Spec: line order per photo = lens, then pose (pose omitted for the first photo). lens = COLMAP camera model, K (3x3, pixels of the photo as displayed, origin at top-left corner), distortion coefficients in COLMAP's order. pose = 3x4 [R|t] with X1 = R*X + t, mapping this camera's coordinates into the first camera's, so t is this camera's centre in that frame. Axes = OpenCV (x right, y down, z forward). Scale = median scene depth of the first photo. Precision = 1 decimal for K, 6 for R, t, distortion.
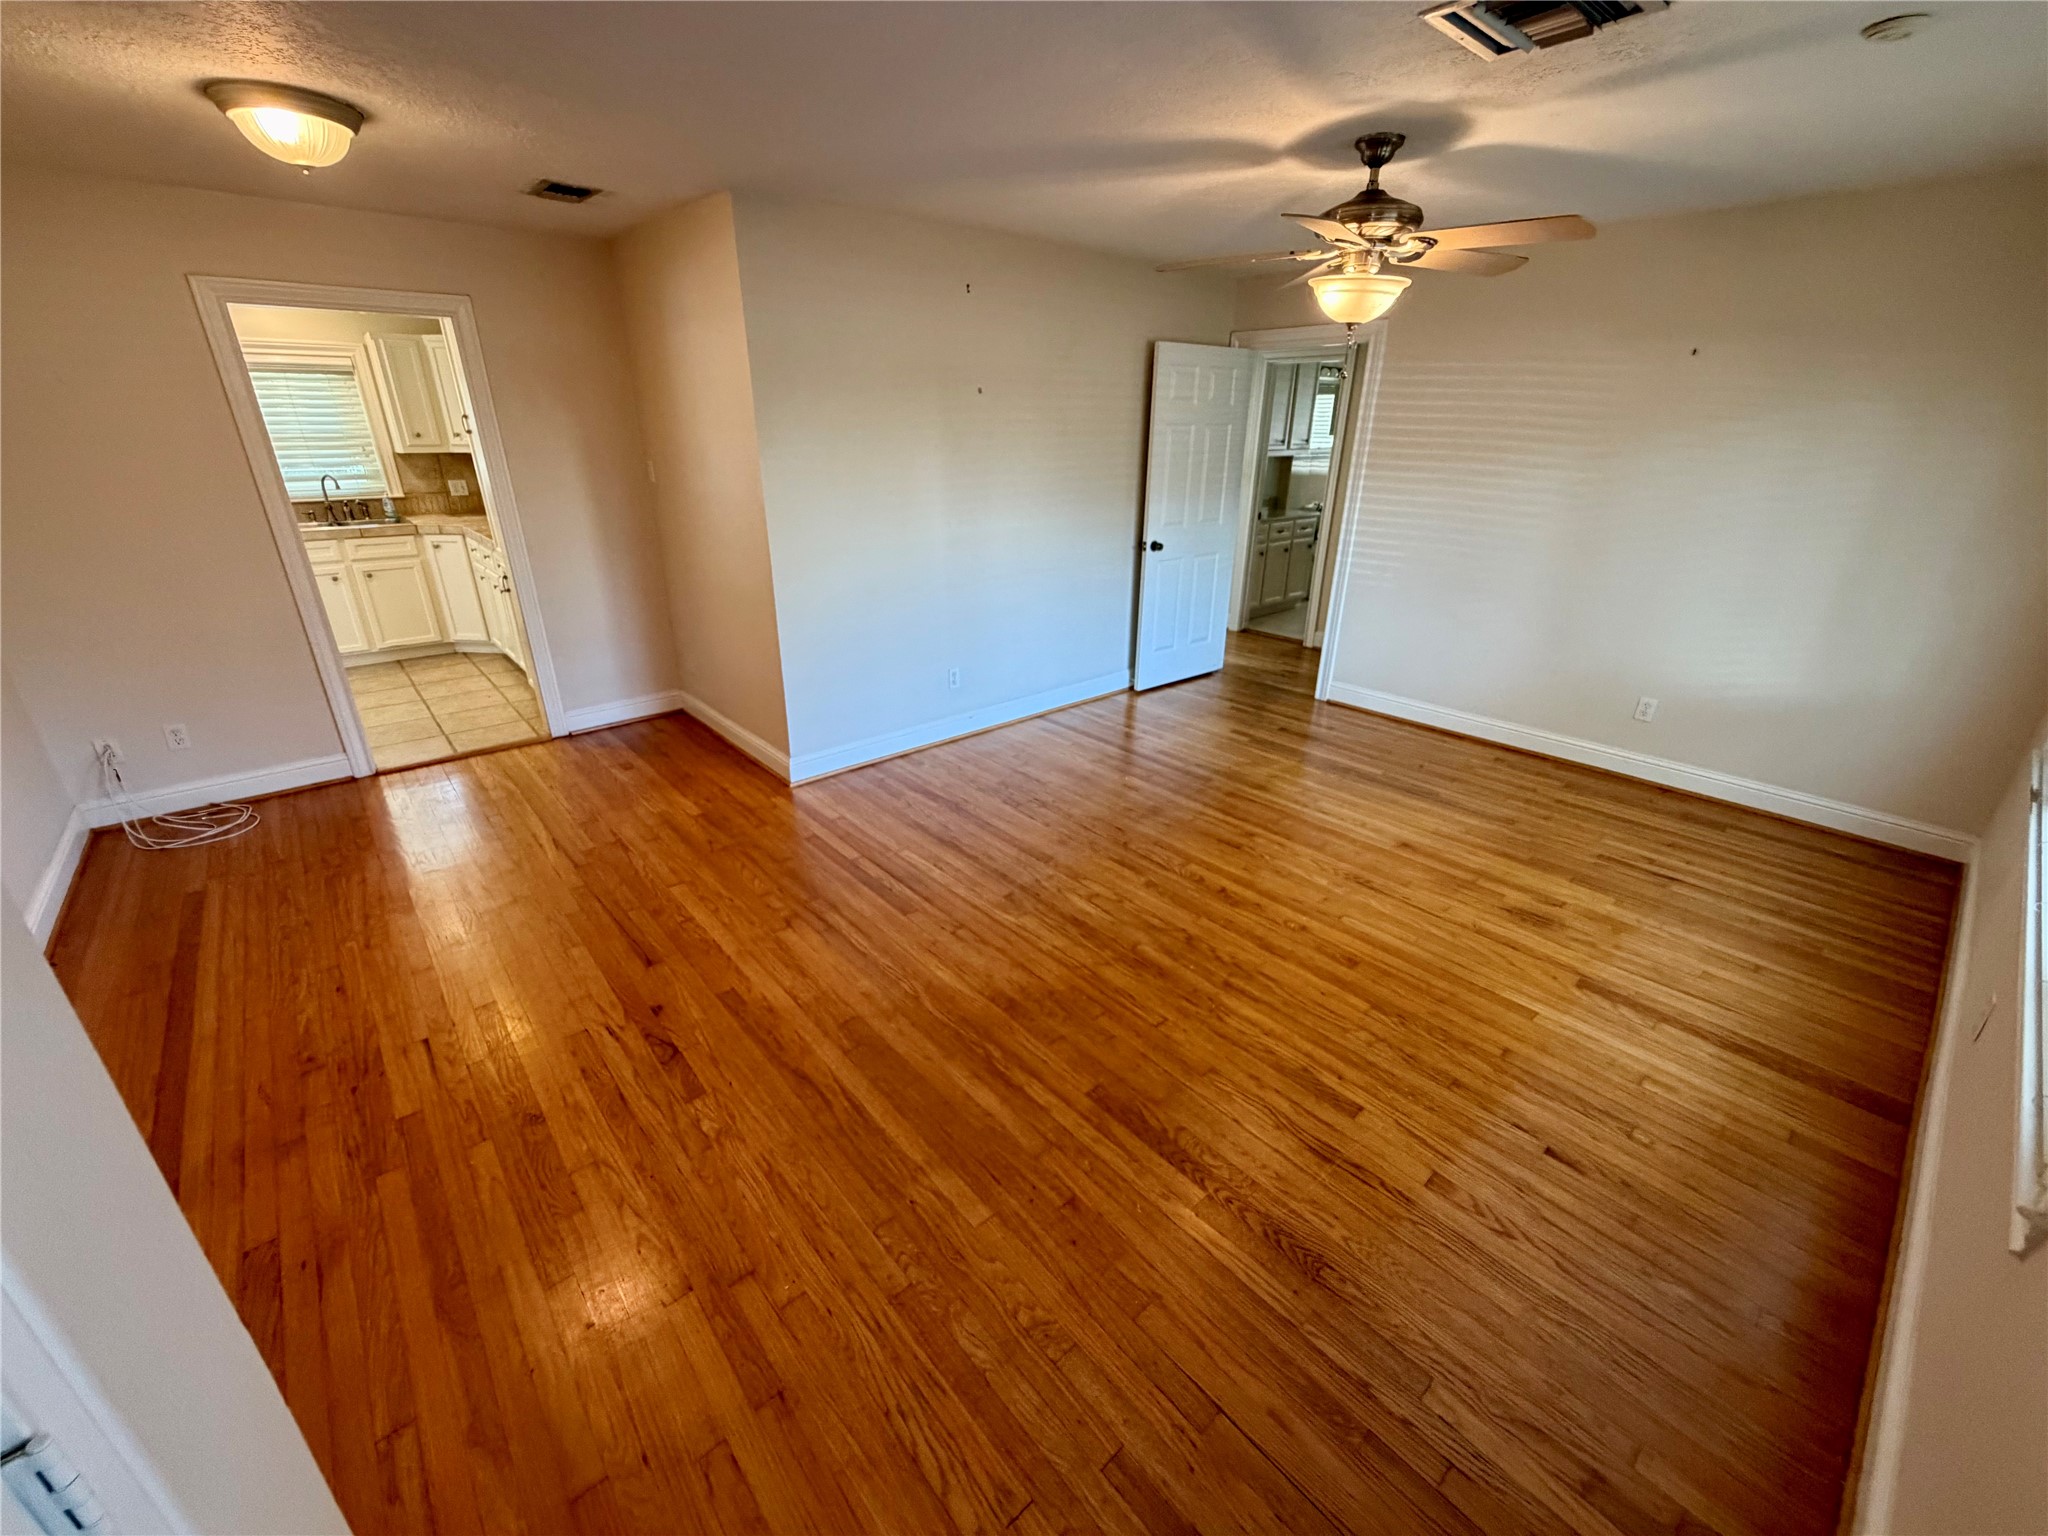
lens RADIAL K [[819.0, 0, 1016.5], [0, 819.0, 767.6], [0, 0, 1]] dist [0.002764, 0.000000]
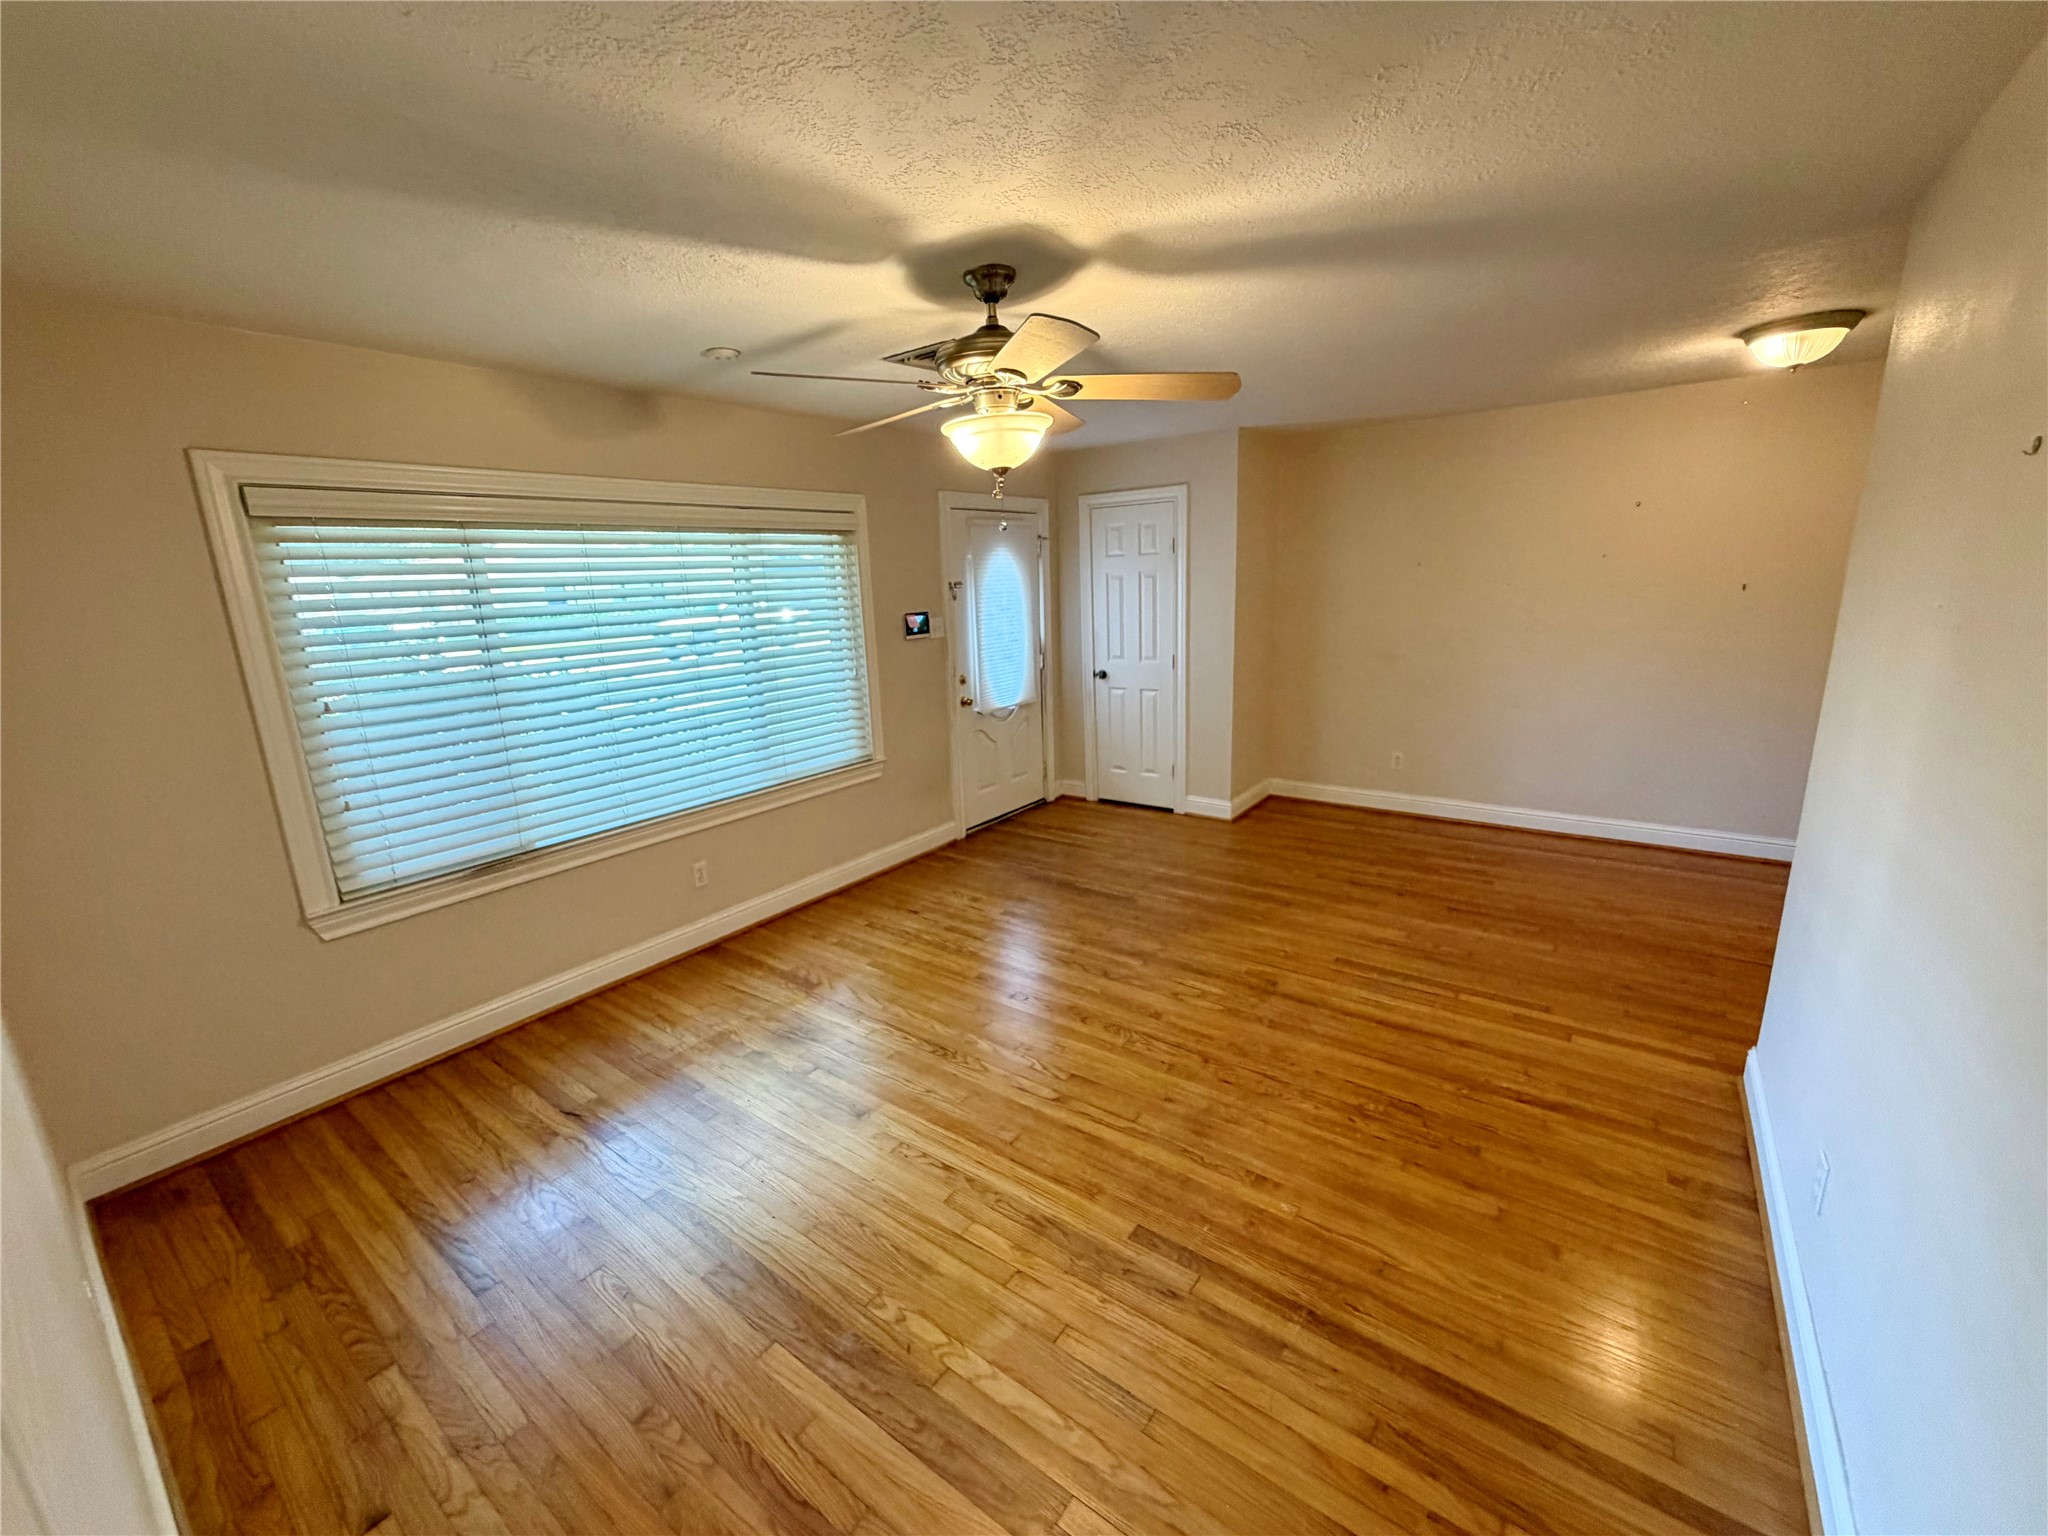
lens RADIAL K [[819.0, 0, 1016.5], [0, 819.0, 767.6], [0, 0, 1]] dist [0.002764, 0.000000]
pose [[-0.976530, 0.081122, -0.199519, 0.526056], [-0.052097, 0.809884, 0.584272, -0.700941], [0.208985, 0.580953, -0.786650, 1.646026]]
